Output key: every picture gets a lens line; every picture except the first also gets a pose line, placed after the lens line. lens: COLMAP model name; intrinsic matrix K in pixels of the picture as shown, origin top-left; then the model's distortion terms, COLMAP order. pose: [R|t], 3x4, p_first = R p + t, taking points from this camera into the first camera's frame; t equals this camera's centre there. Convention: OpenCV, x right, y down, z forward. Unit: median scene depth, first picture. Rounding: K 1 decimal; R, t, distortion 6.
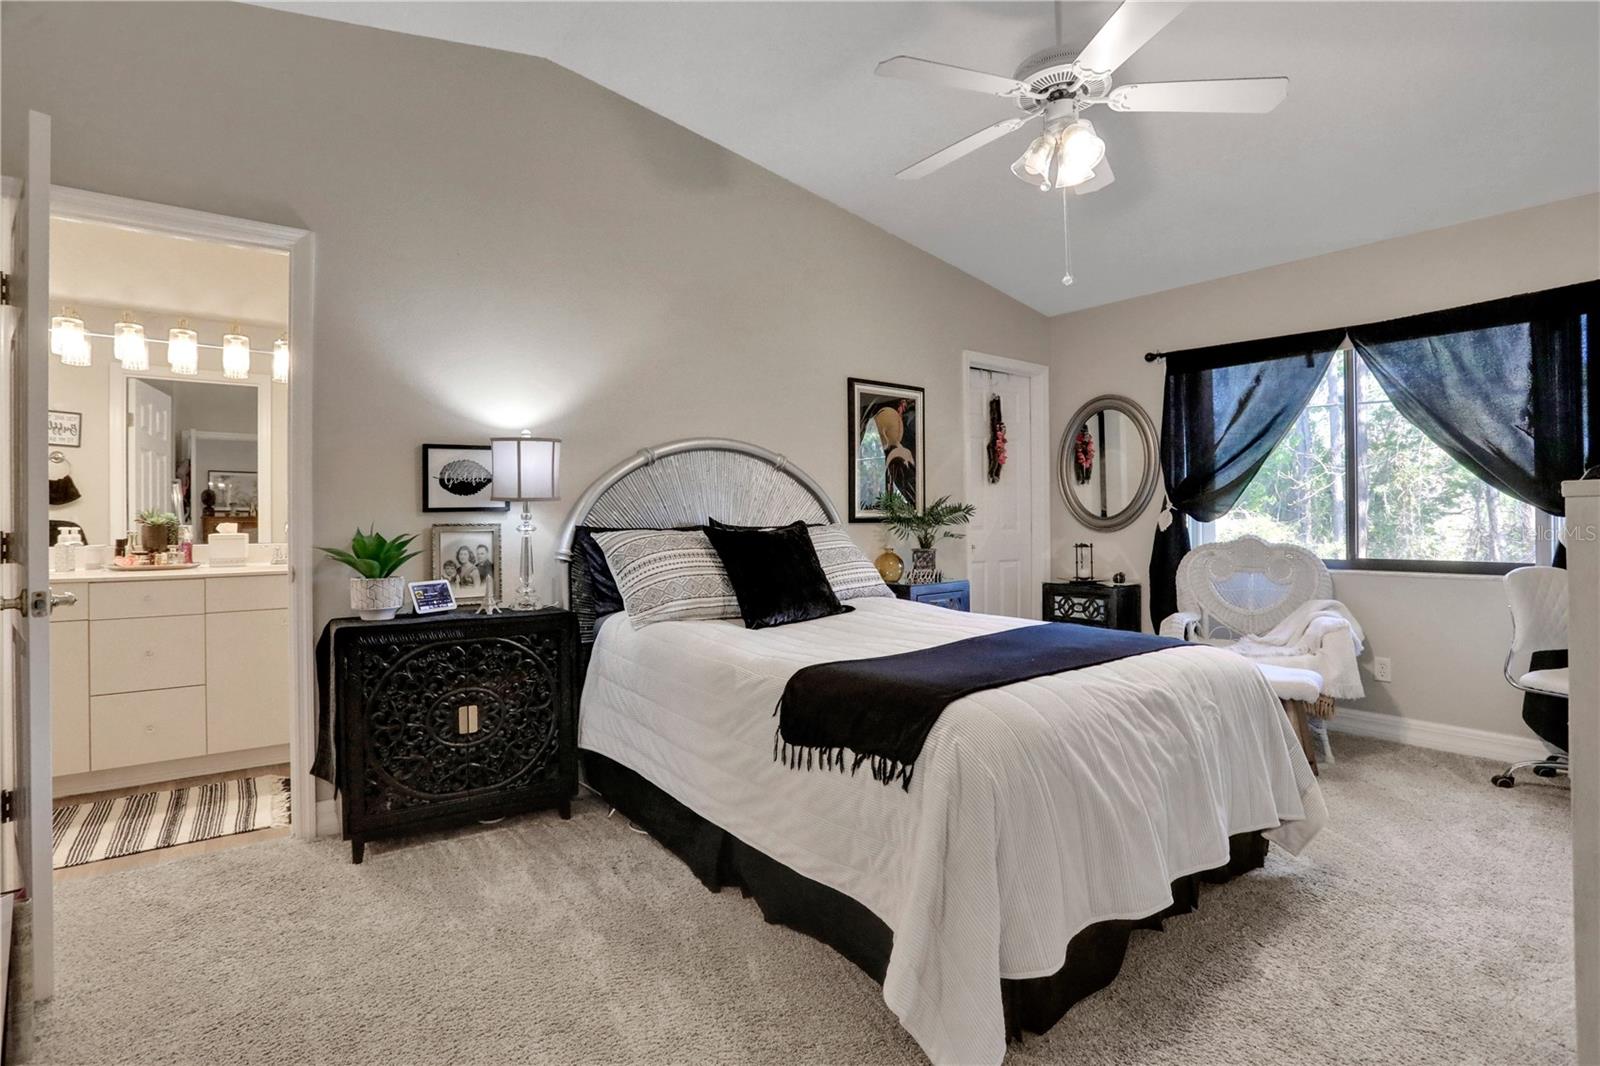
lens RADIAL K [[753.5, 0, 761.2], [0, 753.5, 525.7], [0, 0, 1]] dist [-0.076531, 0.029577]
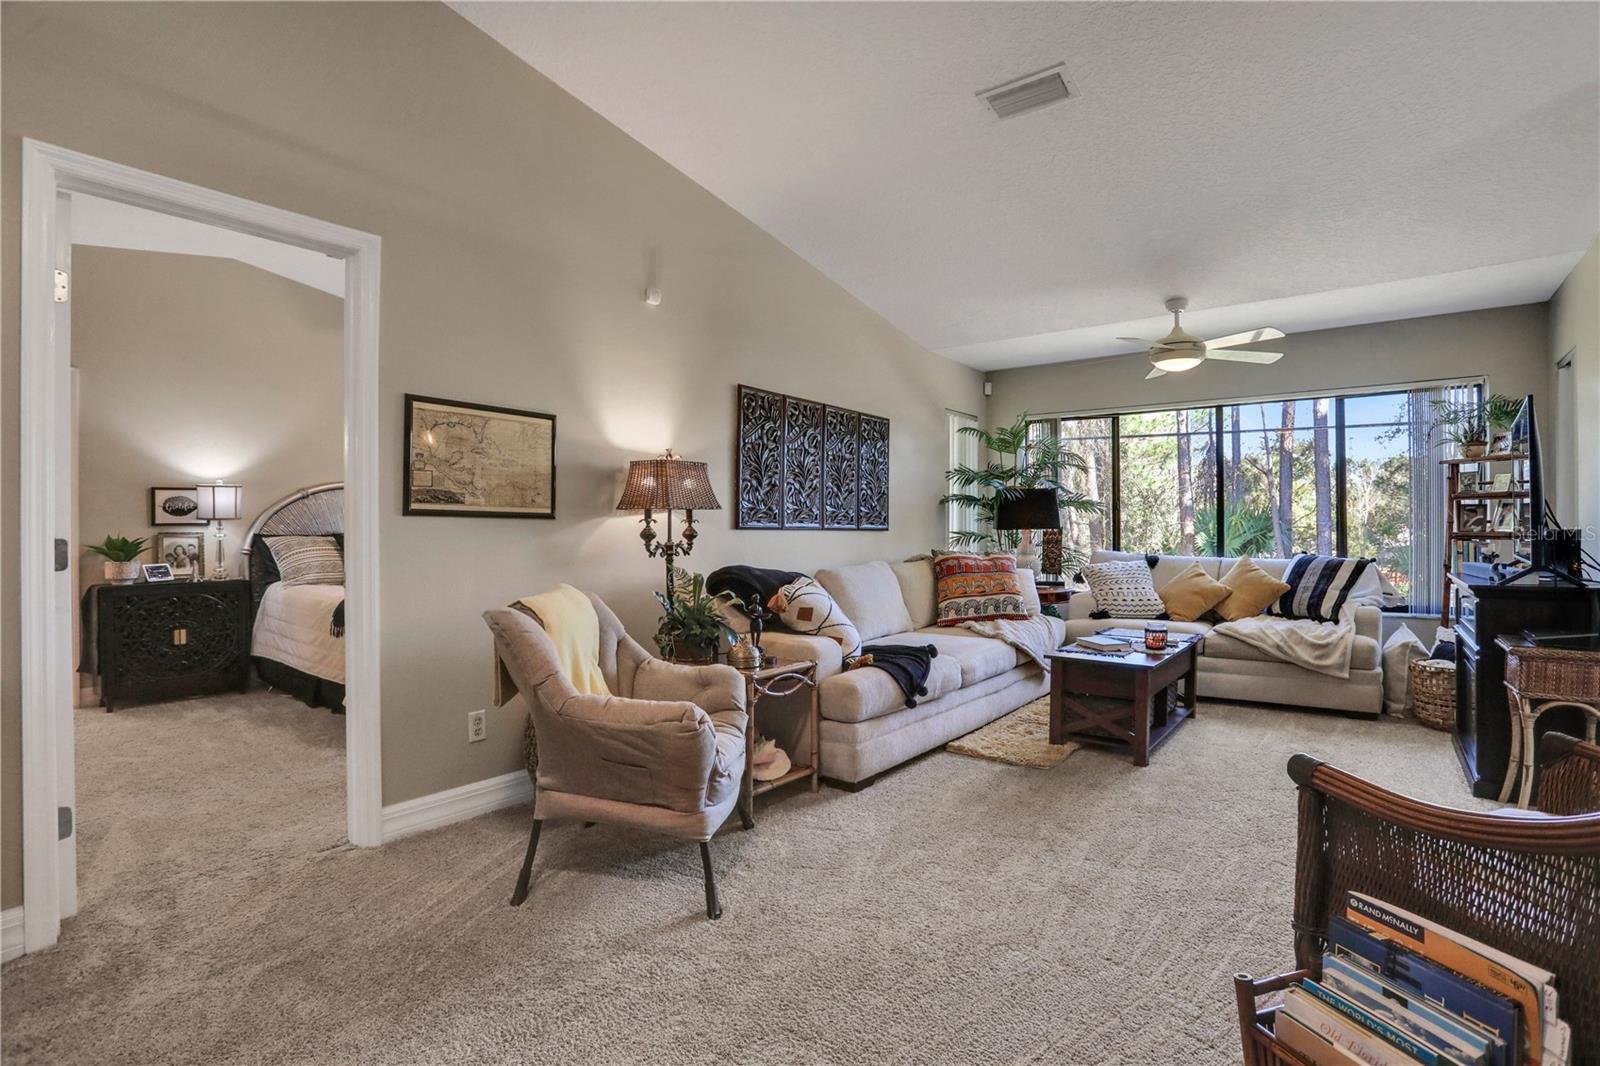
lens RADIAL K [[775.1, 0, 795.3], [0, 775.1, 533.9], [0, 0, 1]] dist [-0.080578, 0.033530]
pose [[0.956416, -0.000723, 0.292008, 0.478587], [0.000473, 0.999999, 0.000928, -0.000084], [-0.292008, -0.000749, 0.956415, -1.104074]]
